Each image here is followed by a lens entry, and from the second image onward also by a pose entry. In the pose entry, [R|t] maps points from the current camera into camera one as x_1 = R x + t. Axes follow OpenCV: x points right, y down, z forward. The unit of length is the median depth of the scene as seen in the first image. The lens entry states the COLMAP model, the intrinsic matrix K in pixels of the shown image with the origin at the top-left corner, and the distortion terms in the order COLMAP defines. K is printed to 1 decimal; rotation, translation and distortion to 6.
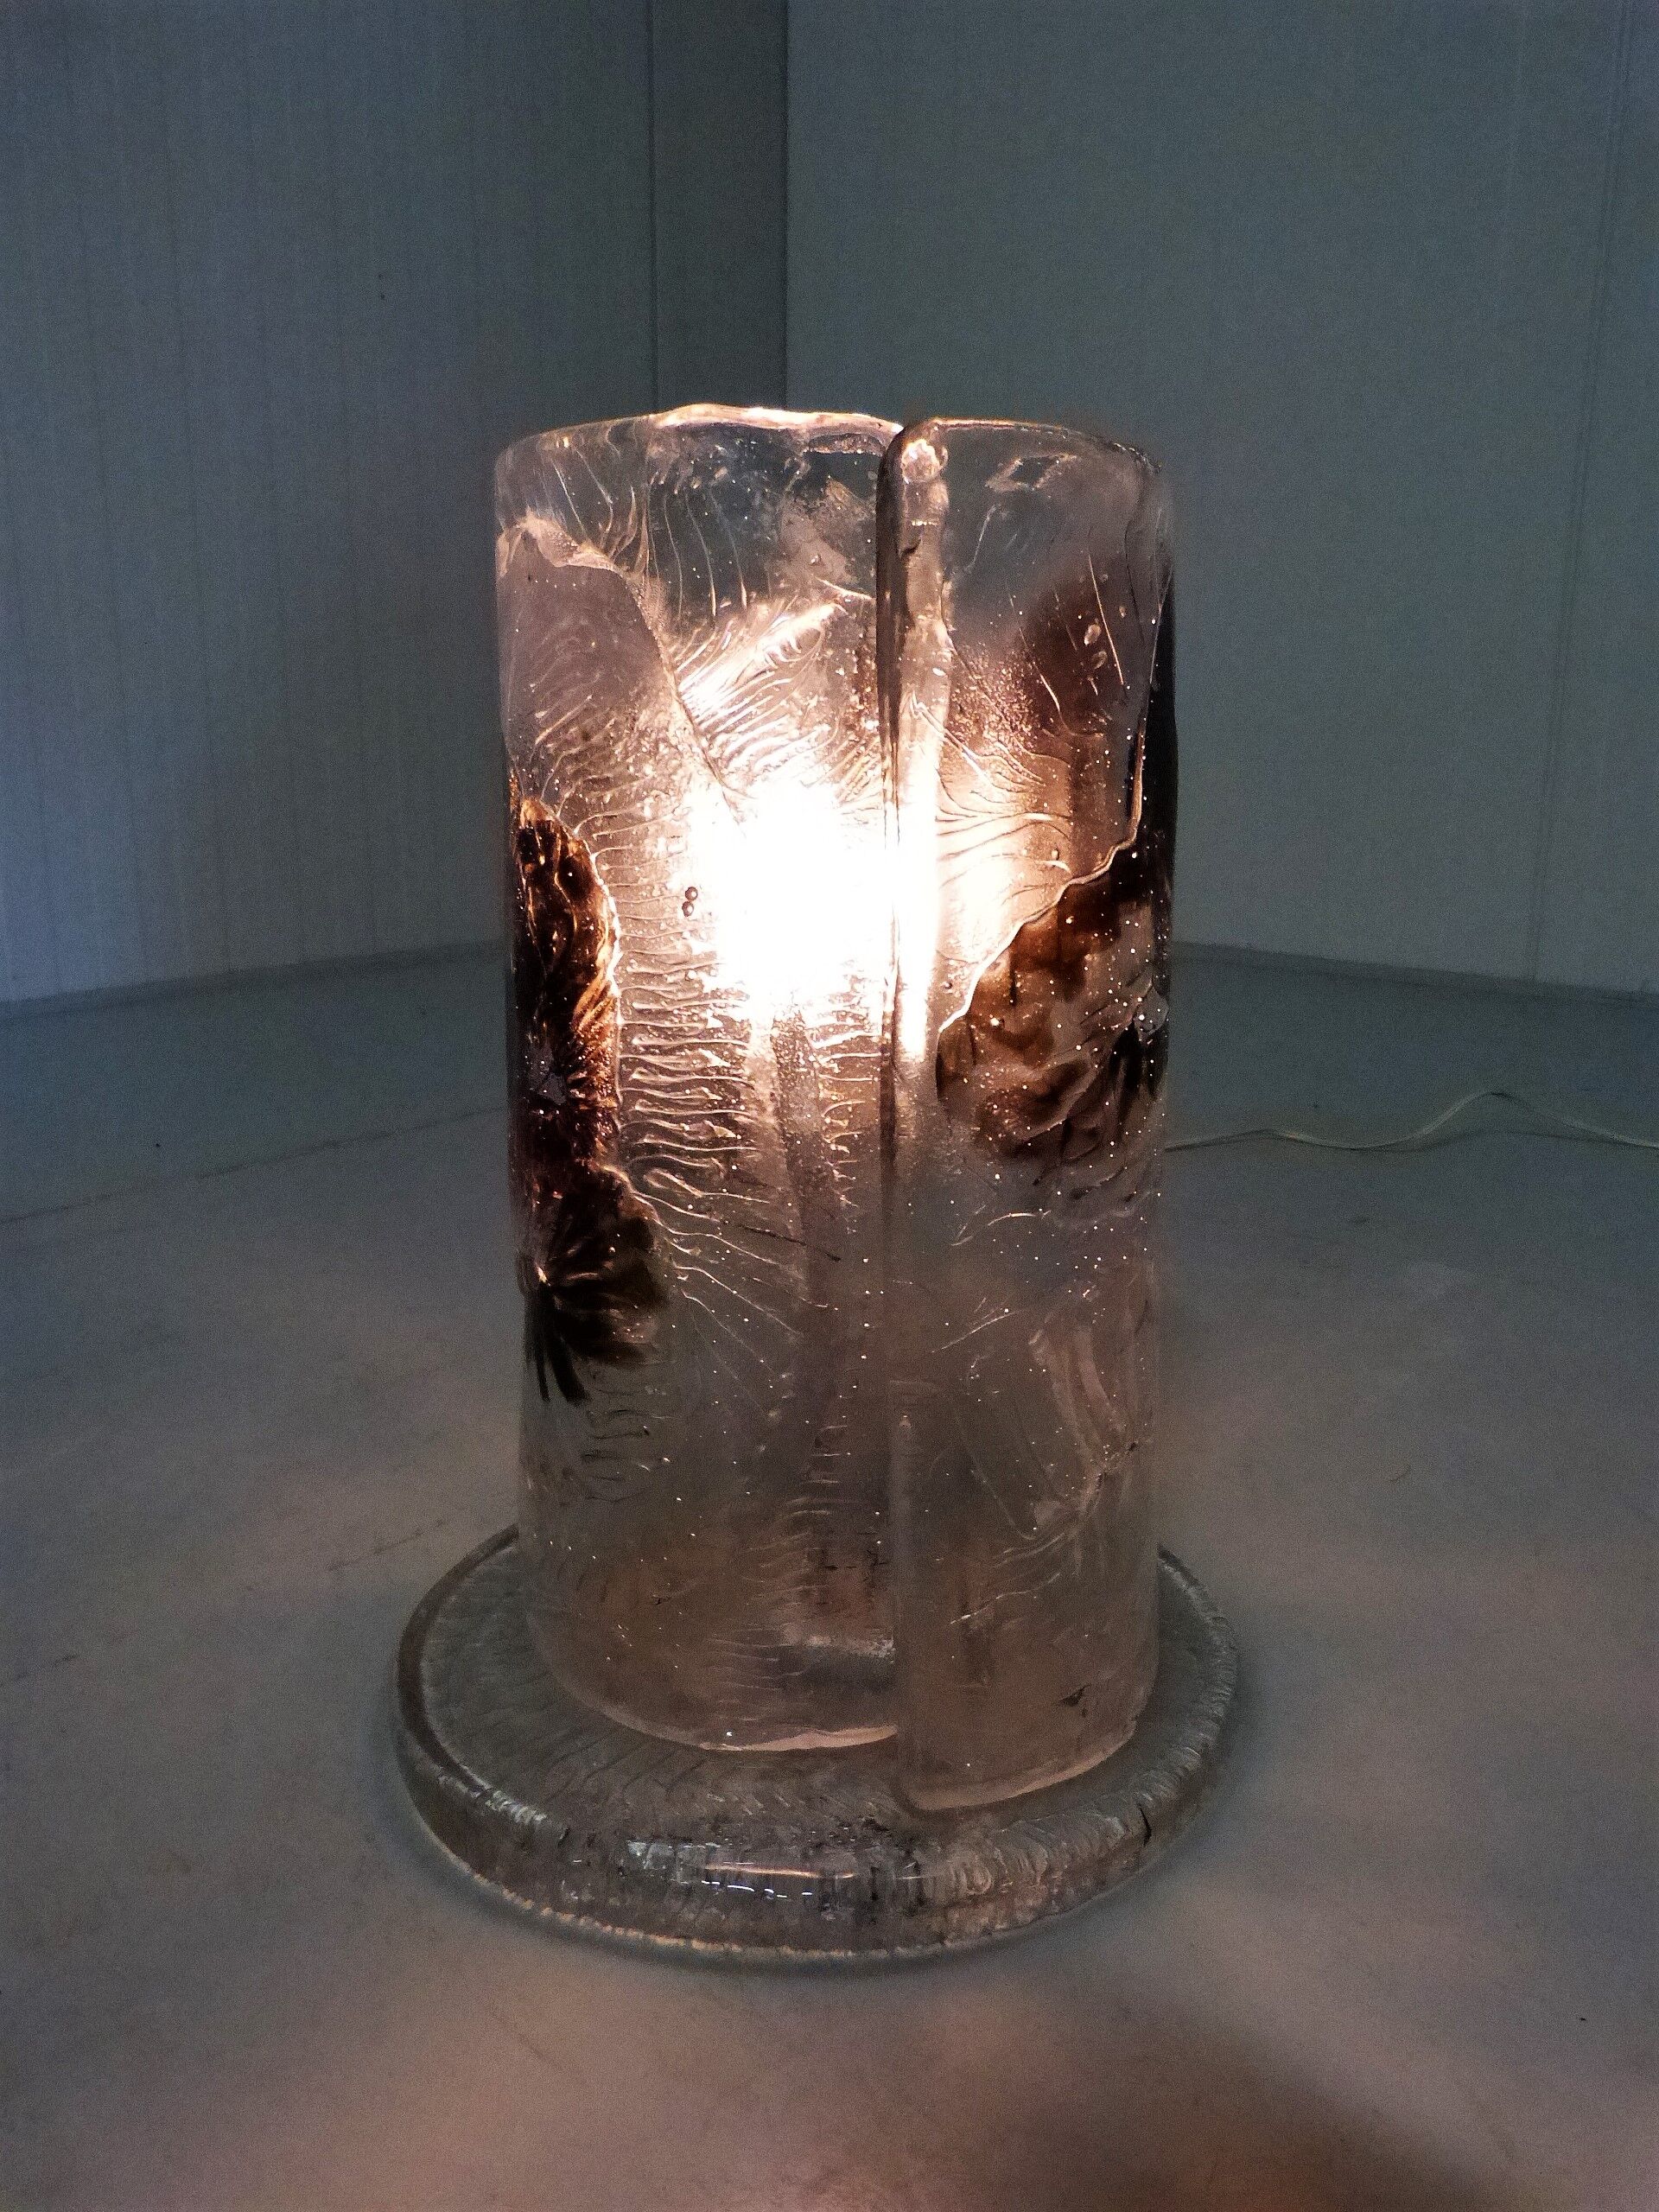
lens RADIAL K [[1603.8, 0, 829.5], [0, 1603.8, 1106.0], [0, 0, 1]] dist [-0.002304, -0.004610]
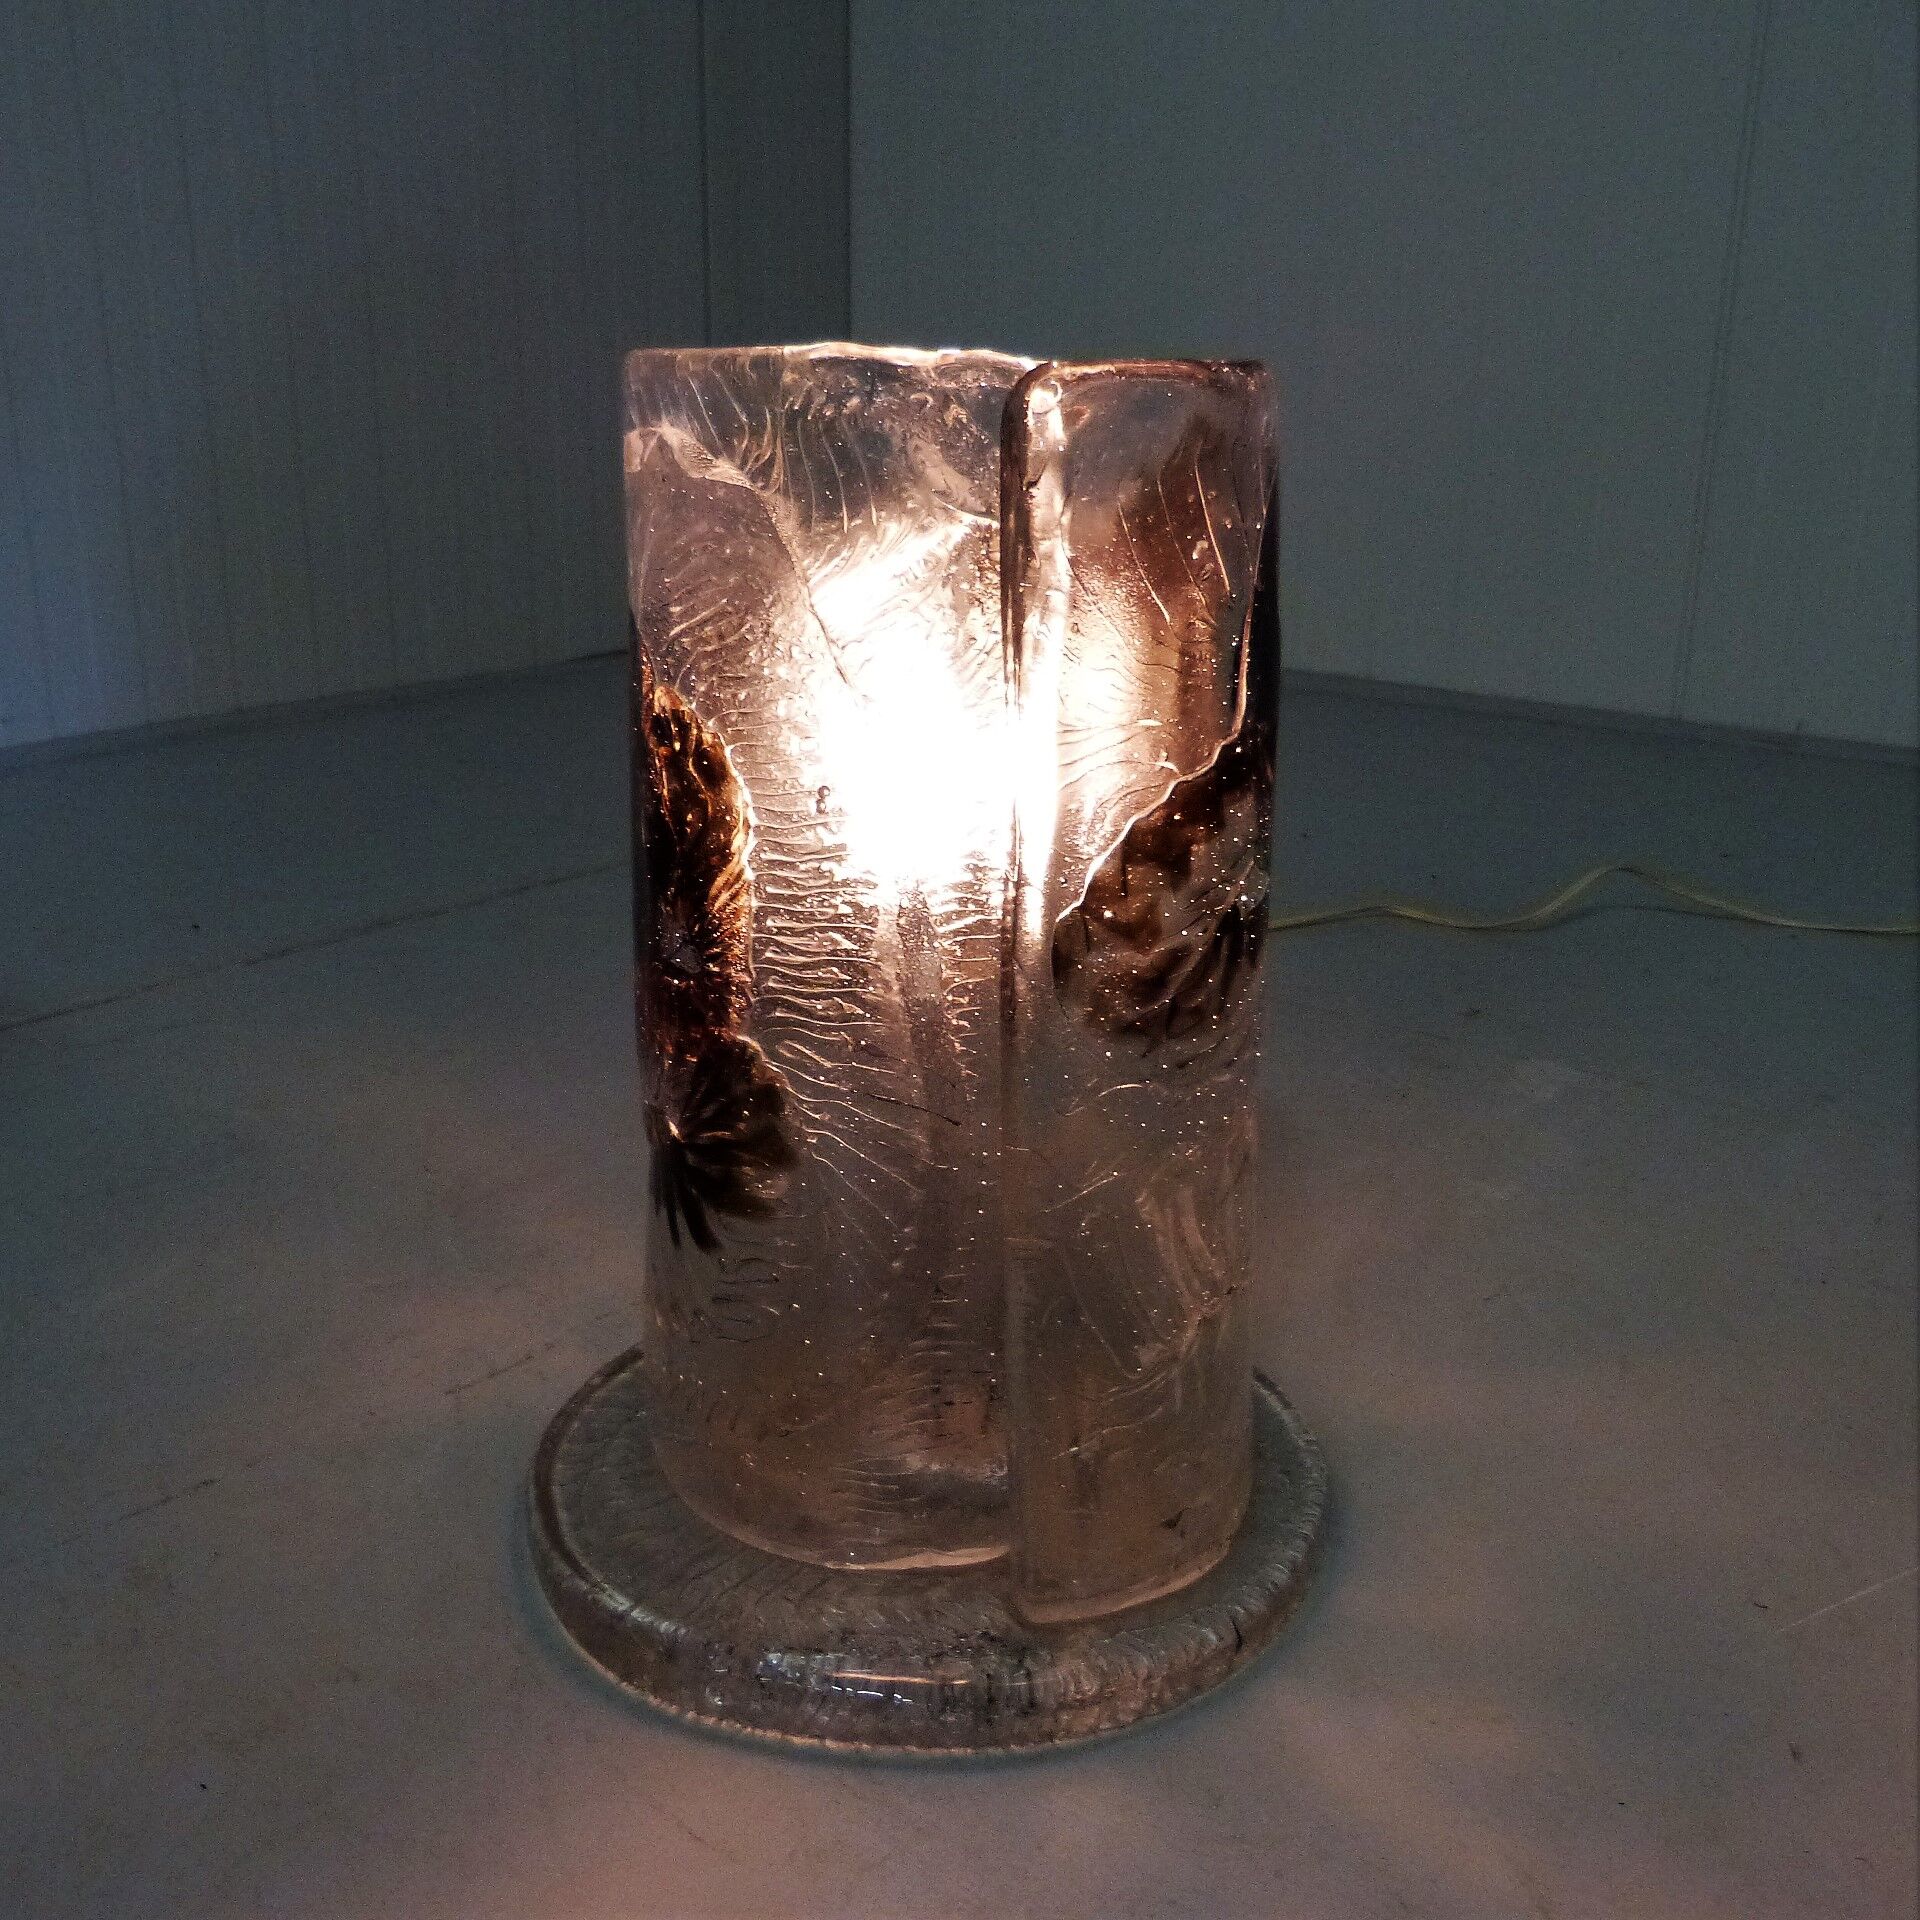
lens RADIAL K [[1833.8, 0, 912.3], [0, 1833.8, 940.8], [0, 0, 1]] dist [-0.012041, 0.014916]
pose [[0.999948, -0.000849, 0.010139, -0.037345], [0.000190, 0.997894, 0.064865, -0.105435], [-0.010173, -0.064860, 0.997843, -0.213351]]
